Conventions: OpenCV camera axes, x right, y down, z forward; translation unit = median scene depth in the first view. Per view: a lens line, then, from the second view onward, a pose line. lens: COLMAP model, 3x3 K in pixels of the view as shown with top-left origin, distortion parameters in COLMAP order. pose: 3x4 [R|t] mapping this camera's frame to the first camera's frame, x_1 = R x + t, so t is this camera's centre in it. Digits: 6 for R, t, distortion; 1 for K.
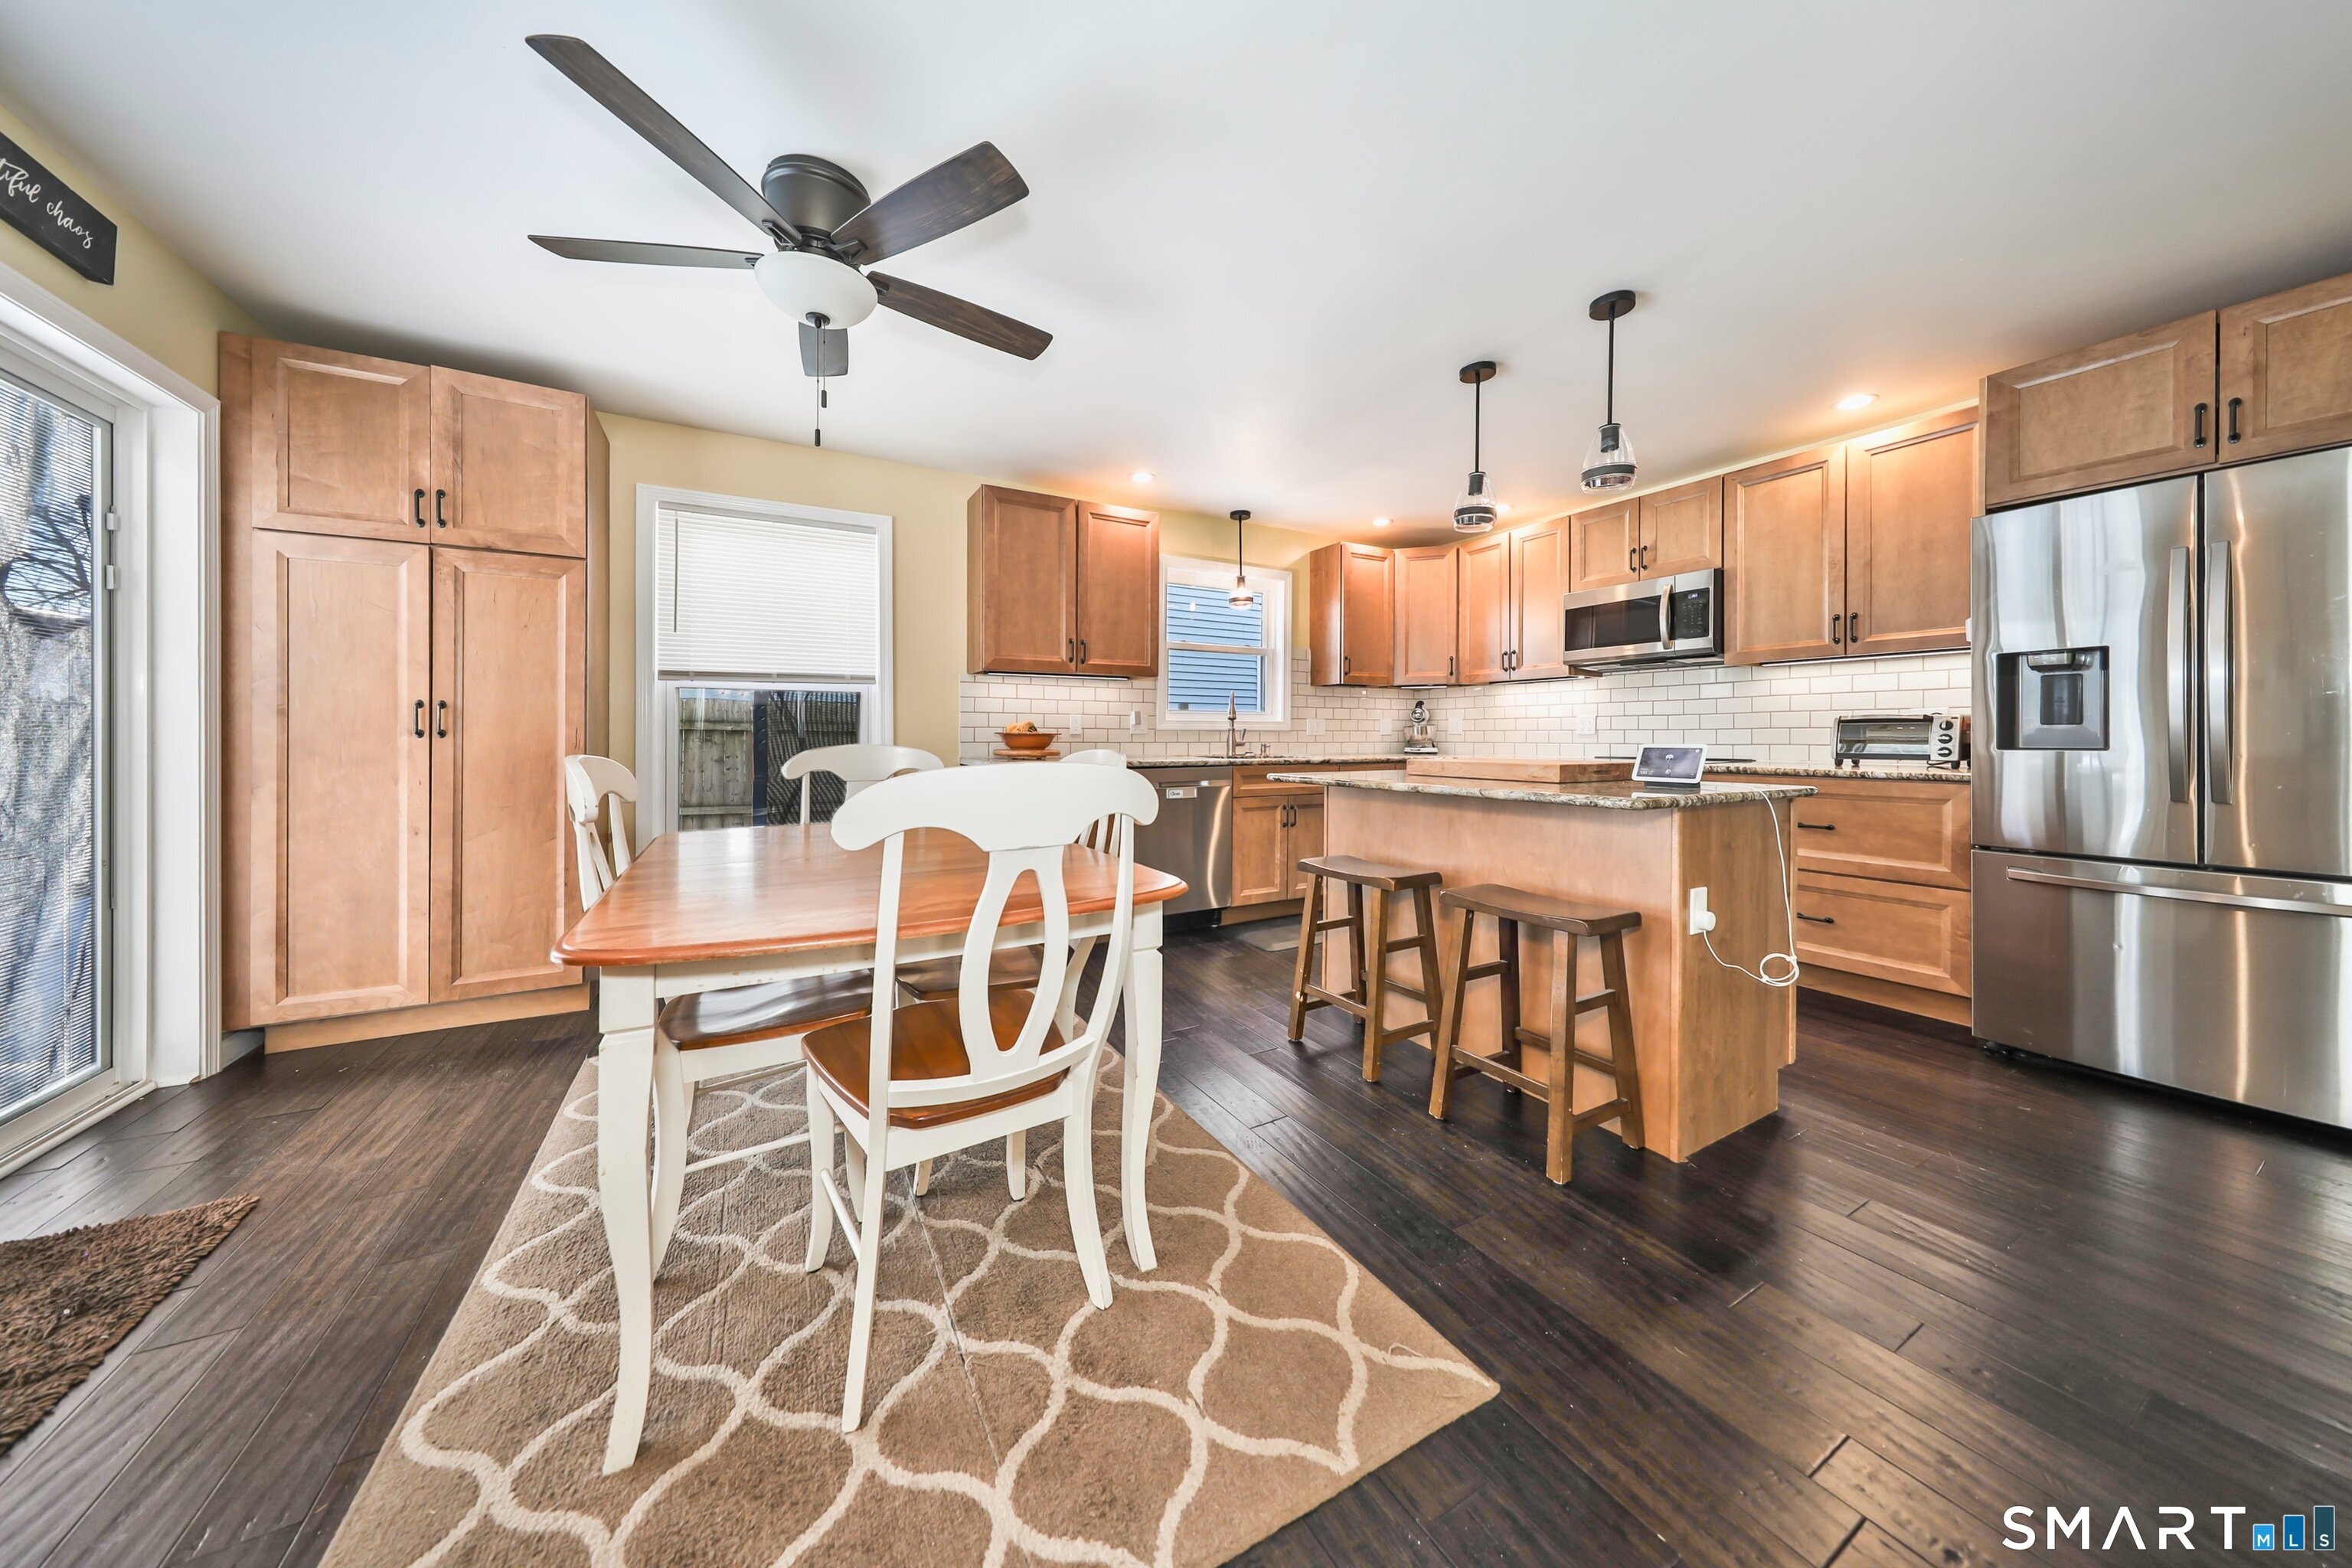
lens RADIAL K [[742.6, 0, 1168.3], [0, 742.6, 740.6], [0, 0, 1]] dist [-0.000389, -0.000091]
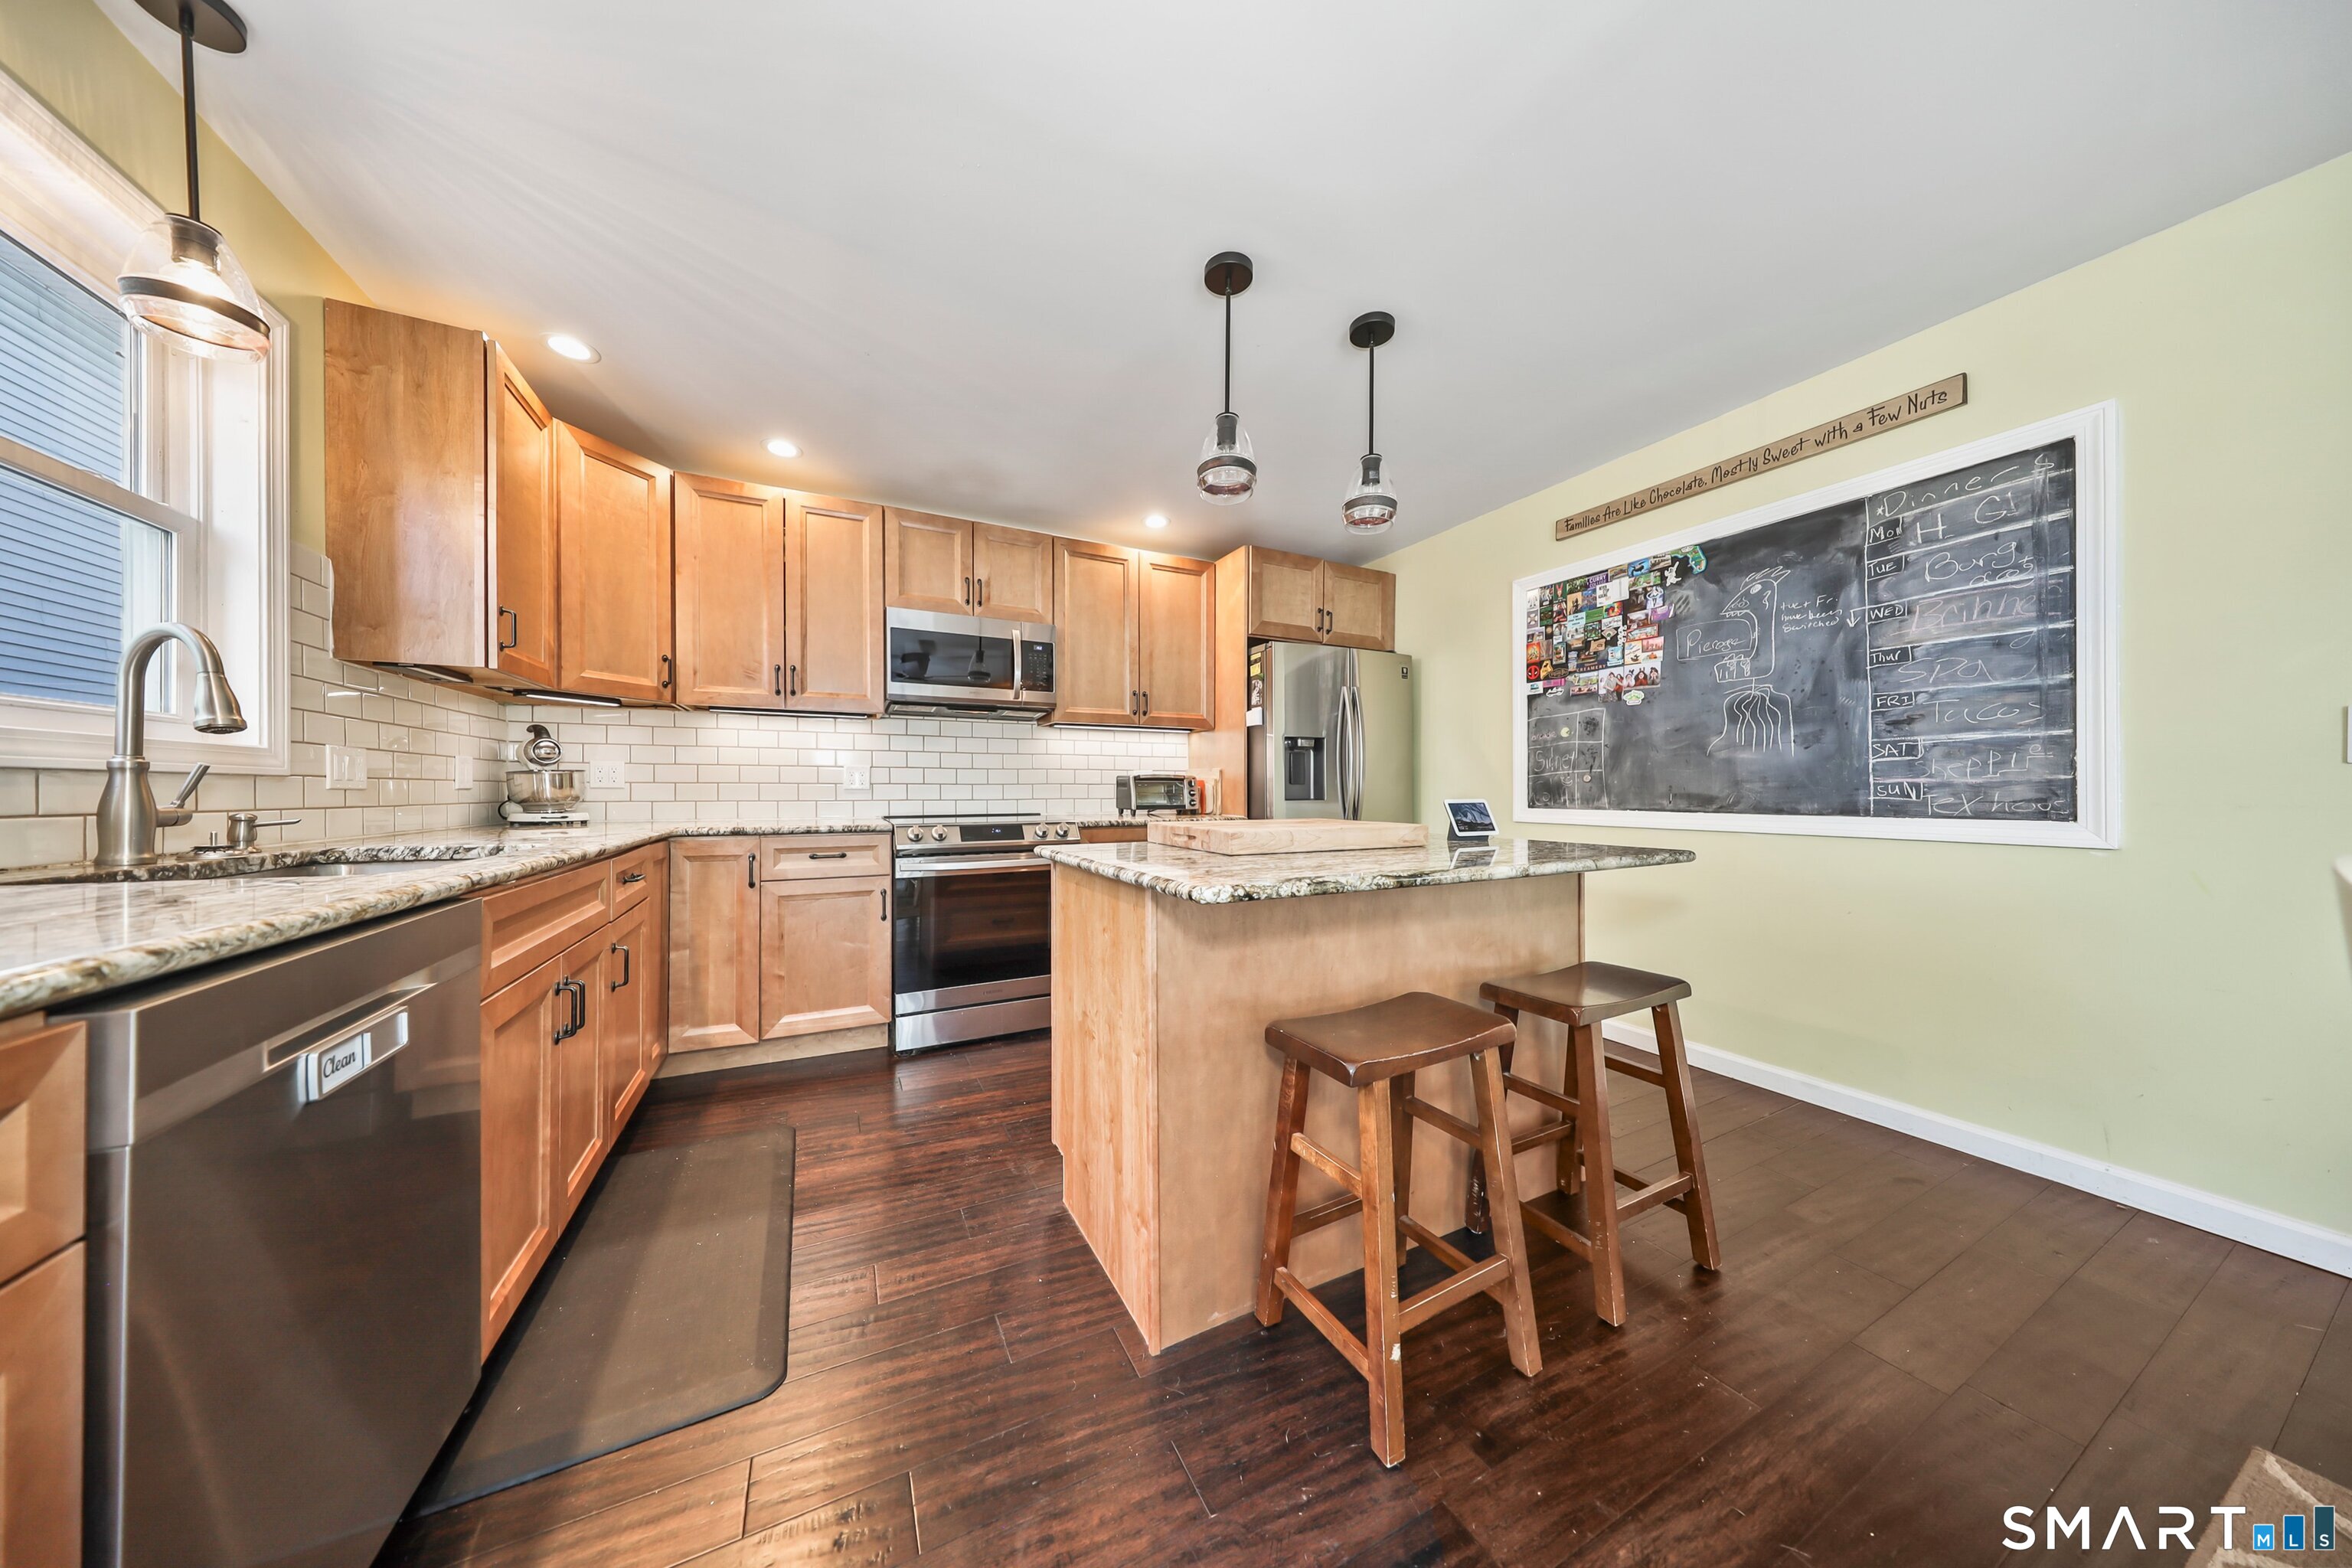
lens RADIAL K [[669.3, 0, 1176.0], [0, 669.3, 784.0], [0, 0, 1]] dist [-0.000011, 0.000010]
pose [[0.077965, 0.010947, 0.996896, -0.150842], [0.002338, 0.999935, -0.011163, -0.006138], [-0.996953, 0.003202, 0.077934, 0.750639]]
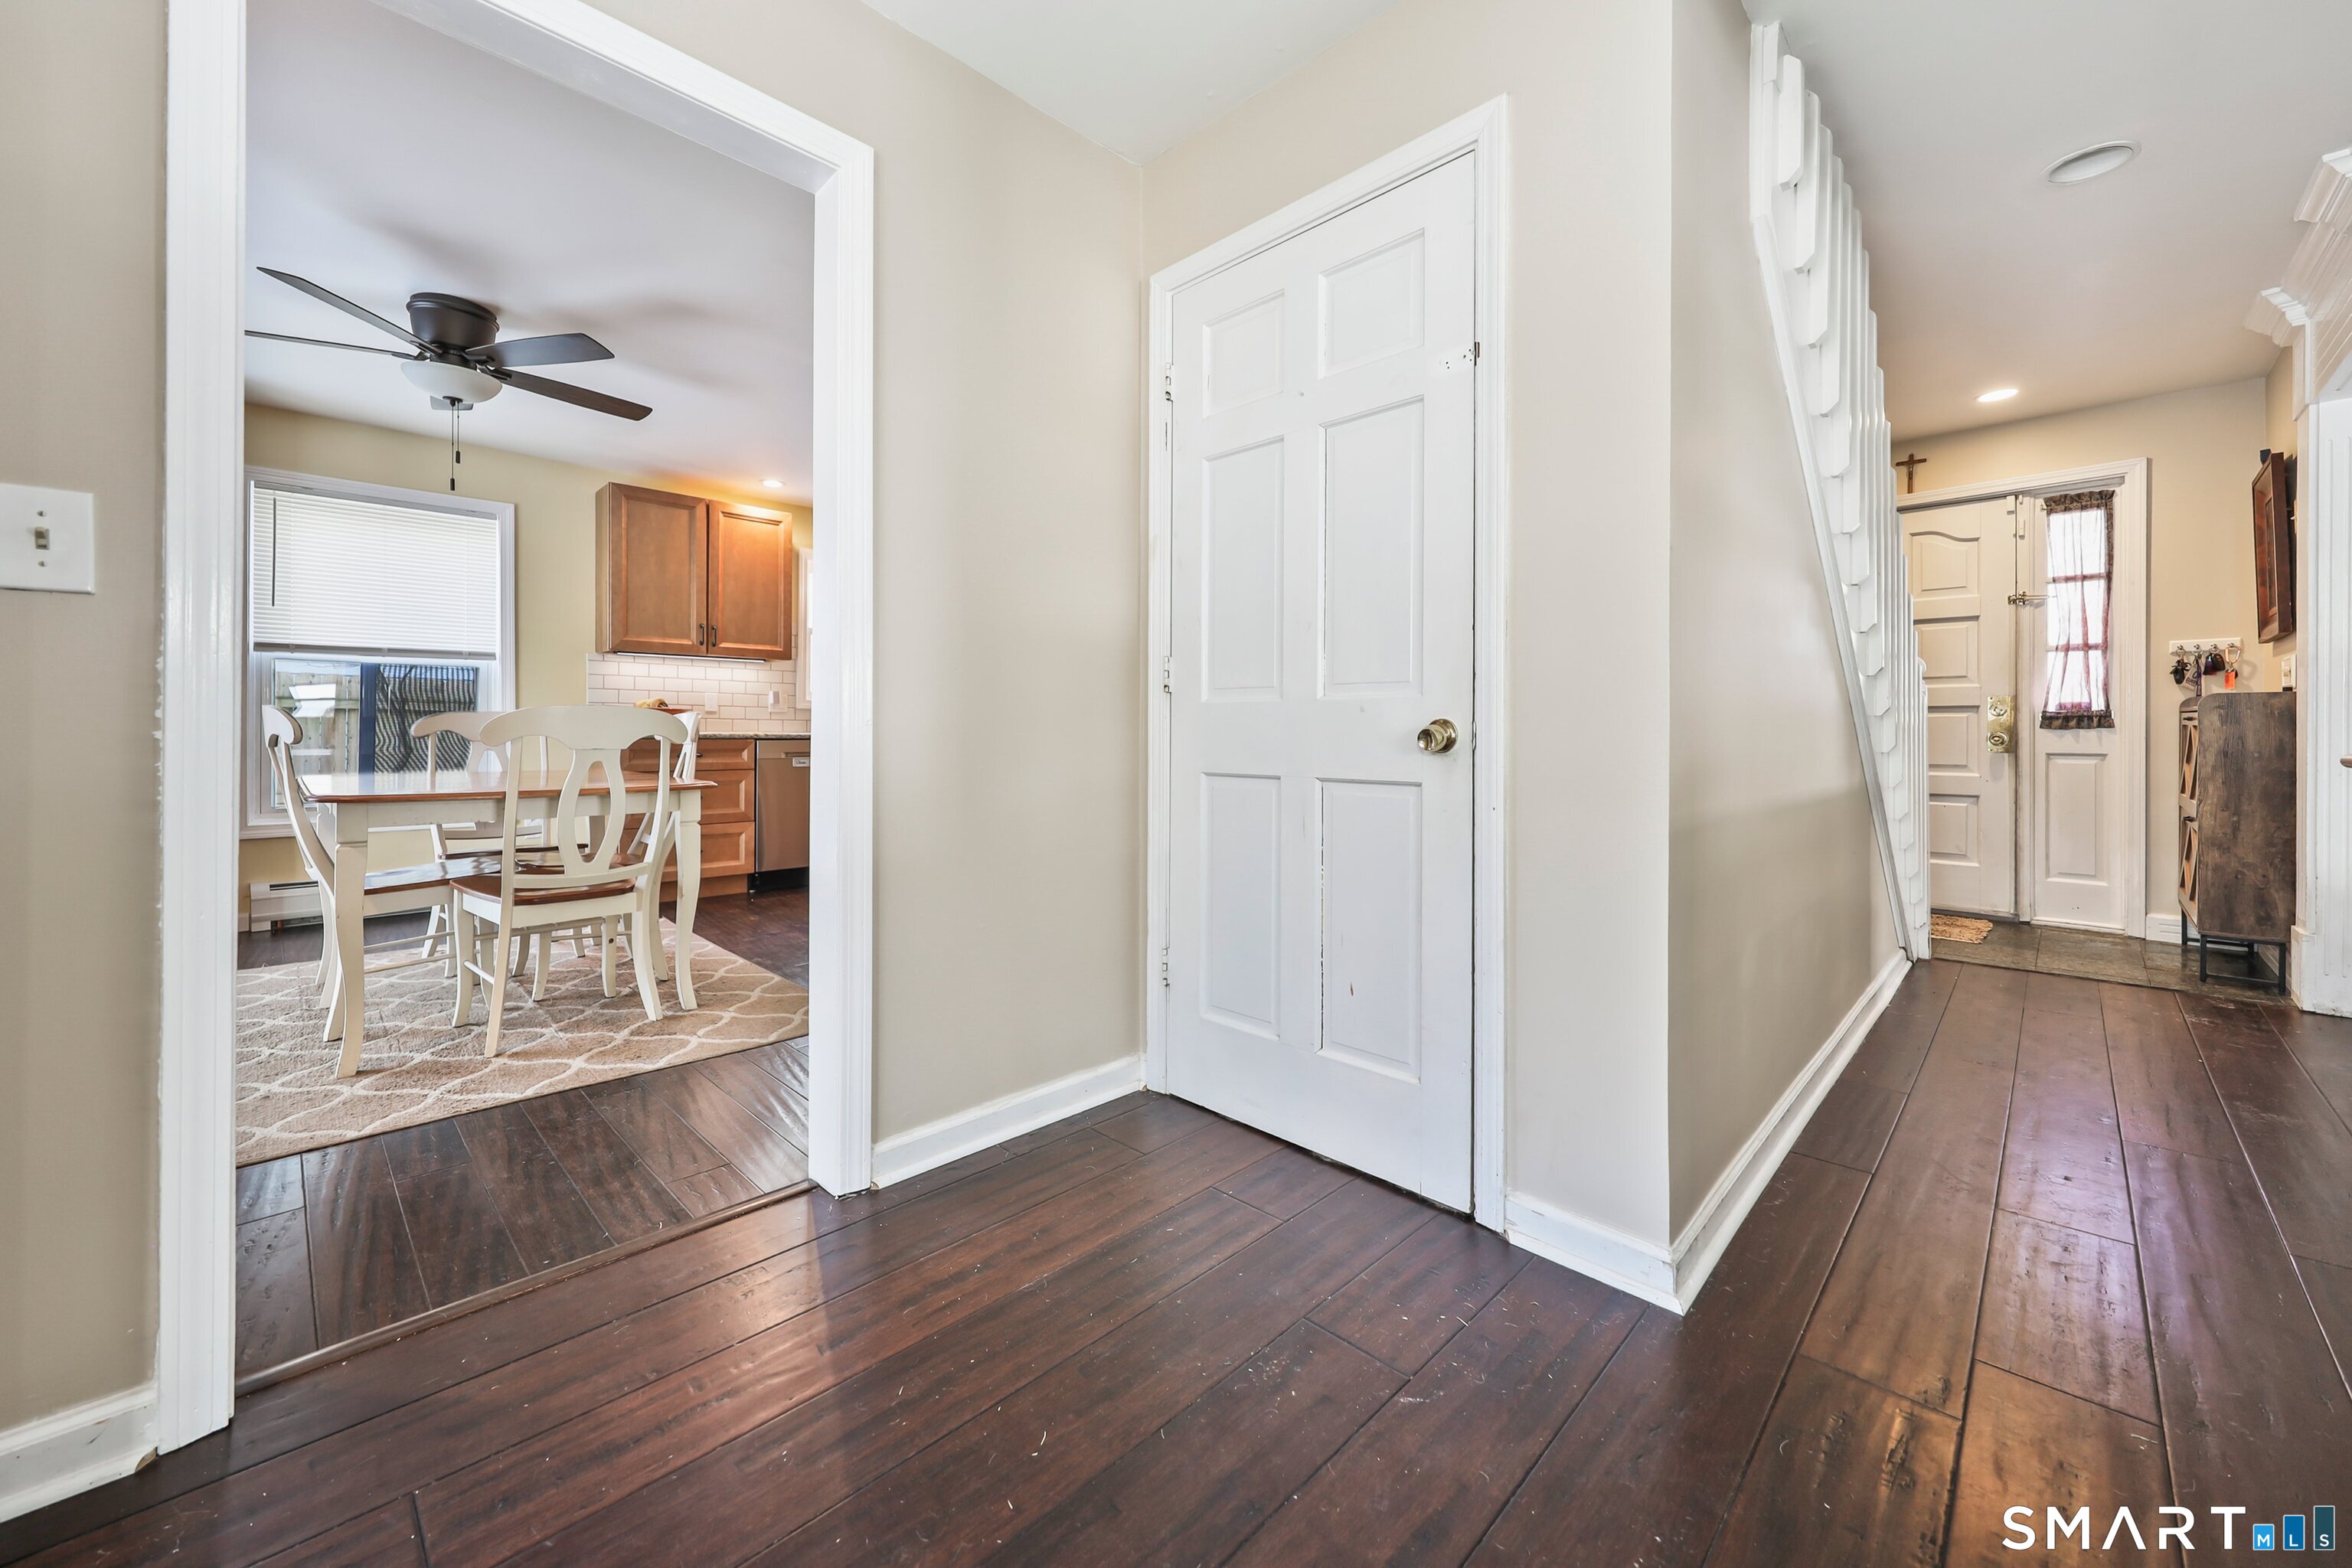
lens RADIAL K [[895.4, 0, 1177.7], [0, 895.4, 738.6], [0, 0, 1]] dist [0.000758, 0.000072]
pose [[0.960004, 0.001514, 0.279984, 0.183106], [-0.002626, 0.999990, 0.003597, 0.028401], [-0.279976, -0.004189, 0.959998, -0.502751]]
